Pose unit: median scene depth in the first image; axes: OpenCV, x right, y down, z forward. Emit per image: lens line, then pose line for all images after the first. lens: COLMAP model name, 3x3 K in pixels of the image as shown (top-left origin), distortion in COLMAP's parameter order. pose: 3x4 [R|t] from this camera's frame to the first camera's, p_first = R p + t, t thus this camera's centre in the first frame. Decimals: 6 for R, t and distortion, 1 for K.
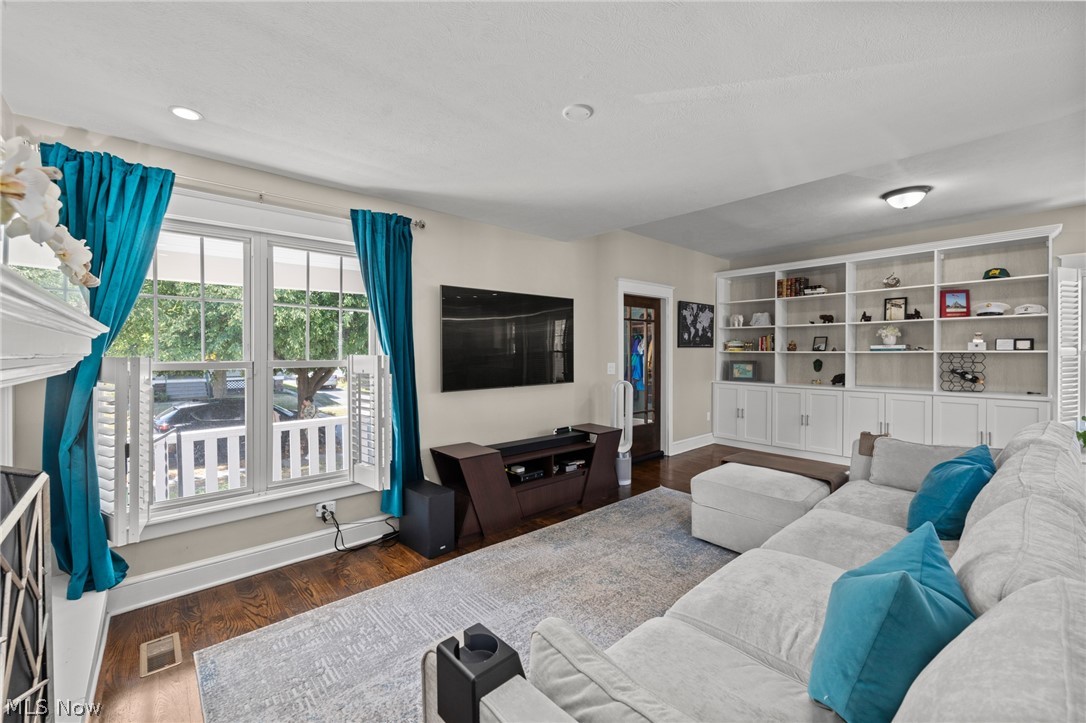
lens RADIAL K [[440.8, 0, 548.9], [0, 440.8, 356.7], [0, 0, 1]] dist [0.000408, 0.000202]
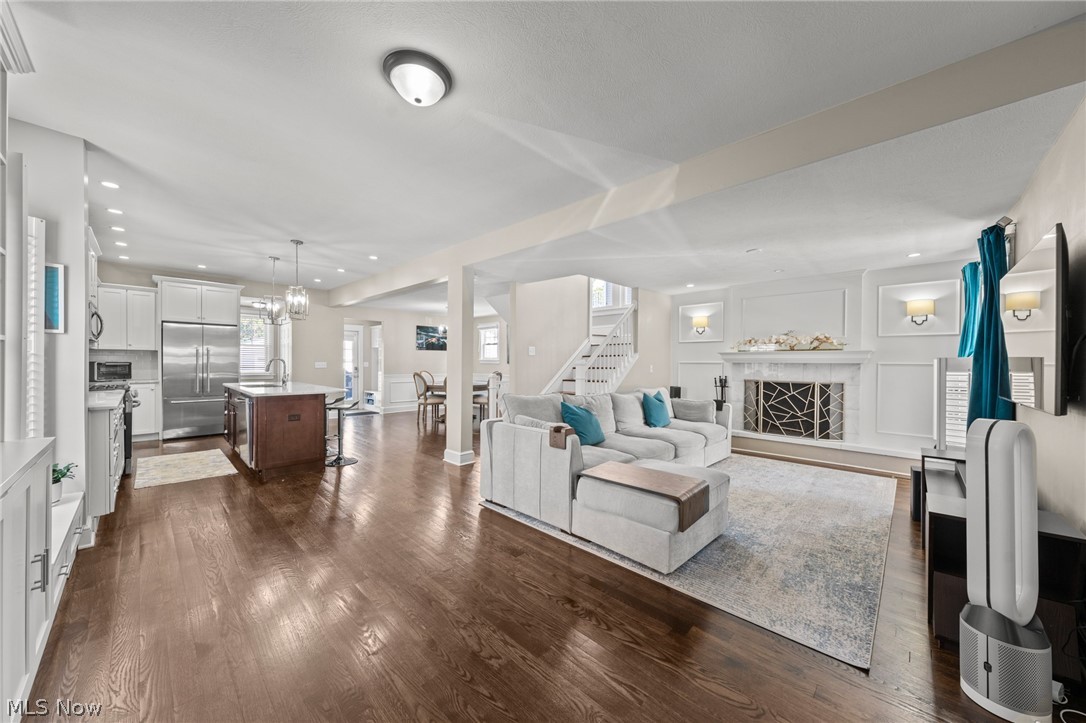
lens RADIAL K [[389.2, 0, 550.2], [0, 389.2, 365.3], [0, 0, 1]] dist [-0.000246, -0.000109]
pose [[-0.996680, -0.005857, -0.081207, 0.488133], [-0.007110, 0.999860, 0.015150, 0.004544], [0.081107, 0.015677, -0.996582, 1.117545]]
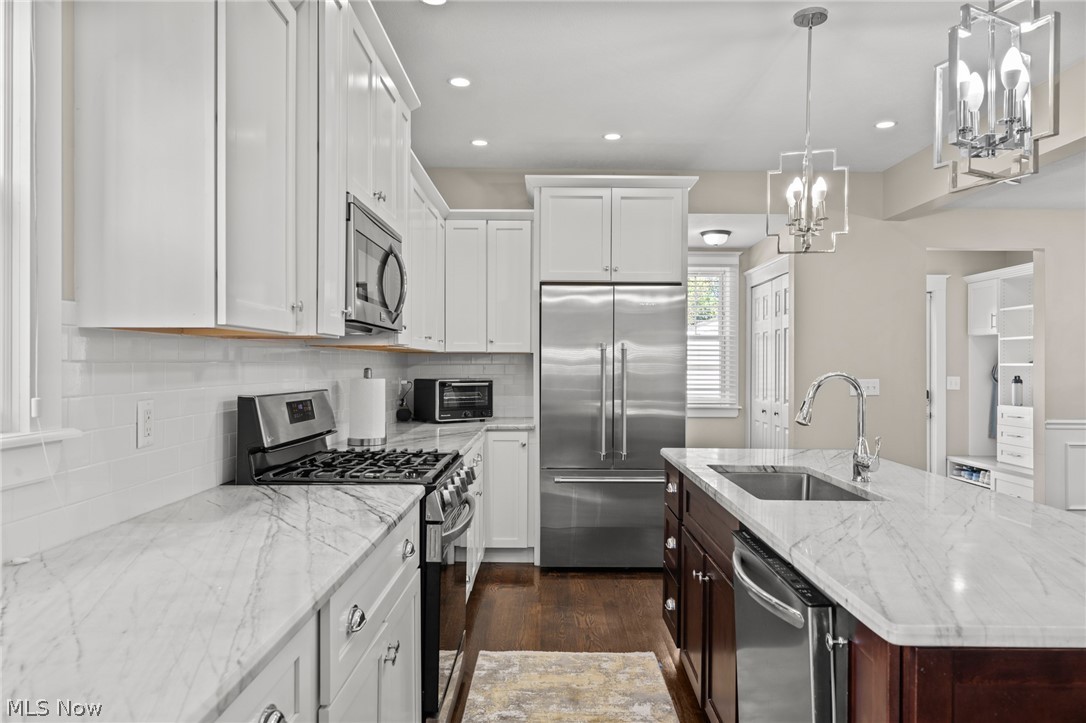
lens RADIAL K [[709.5, 0, 543.0], [0, 709.5, 361.5], [0, 0, 1]] dist [0.000323, 0.000199]
pose [[-0.736255, 0.002487, 0.676700, 0.931412], [0.001775, 0.999997, -0.001744, -0.001087], [-0.676702, -0.000083, -0.736257, 0.535769]]
